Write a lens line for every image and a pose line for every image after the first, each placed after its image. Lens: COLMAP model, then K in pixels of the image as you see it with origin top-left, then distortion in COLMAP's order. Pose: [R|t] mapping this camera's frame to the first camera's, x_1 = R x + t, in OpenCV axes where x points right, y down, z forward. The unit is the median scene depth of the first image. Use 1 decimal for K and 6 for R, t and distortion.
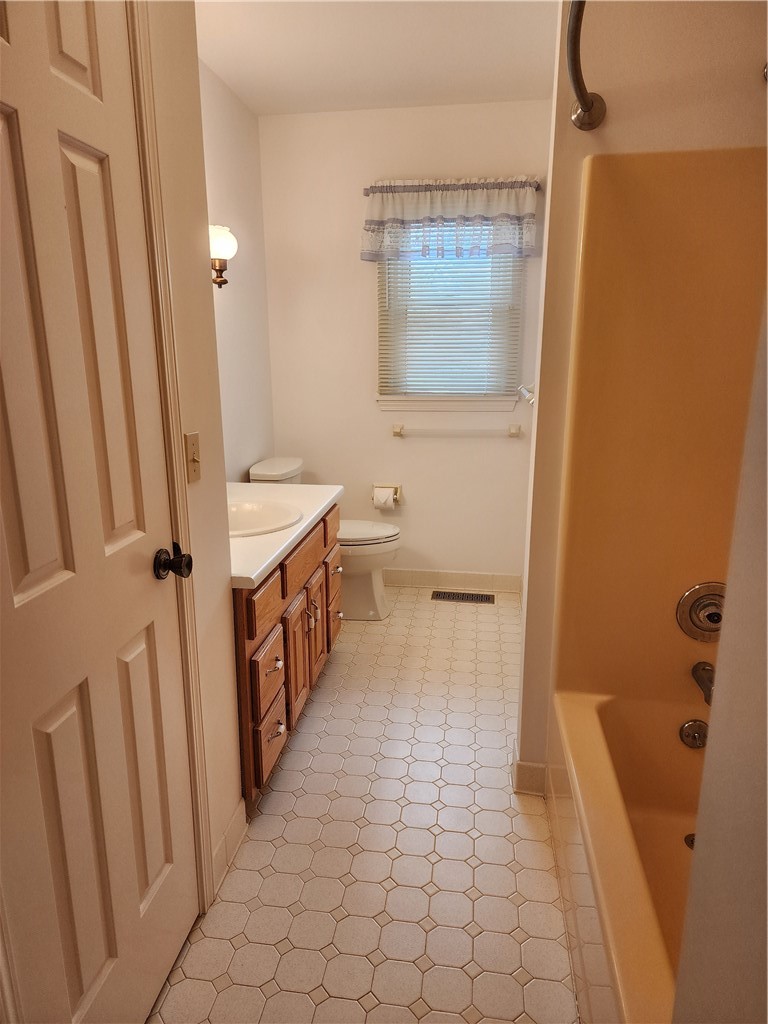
lens RADIAL K [[680.3, 0, 384.0], [0, 680.3, 512.0], [0, 0, 1]] dist [0.045360, -0.005798]
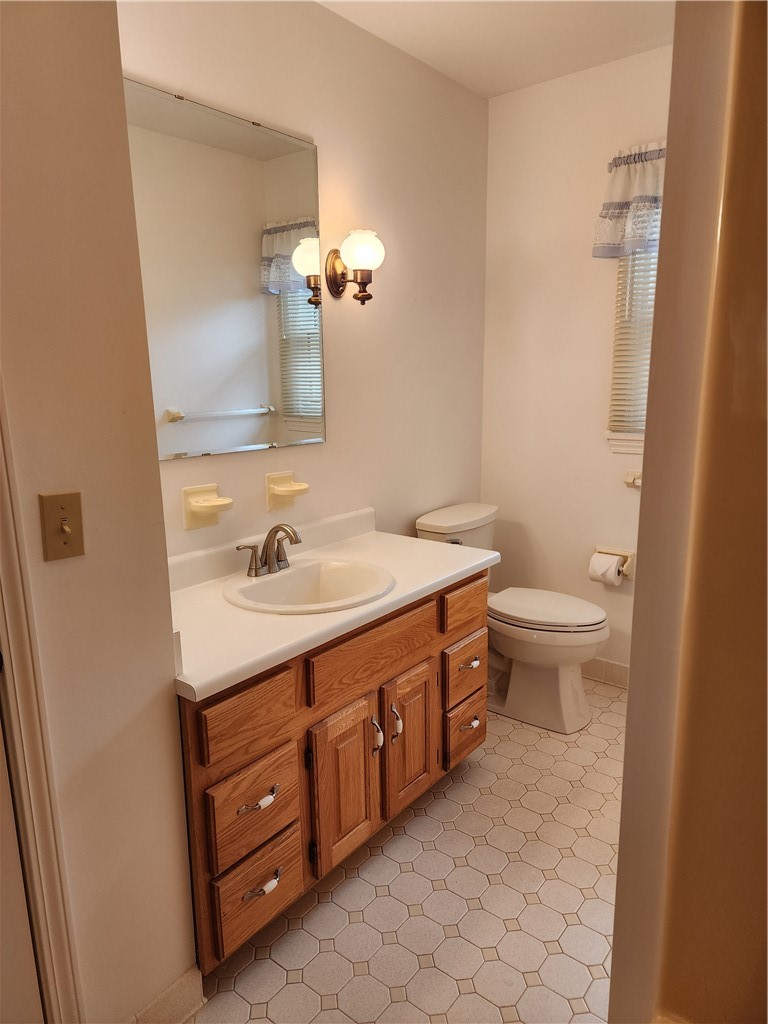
lens RADIAL K [[680.3, 0, 384.0], [0, 680.3, 512.0], [0, 0, 1]] dist [0.045360, -0.005798]
pose [[0.861169, 0.093749, -0.499599, 0.205189], [-0.108909, 0.994051, -0.001196, -0.069438], [0.496515, 0.055441, 0.866256, 0.276063]]
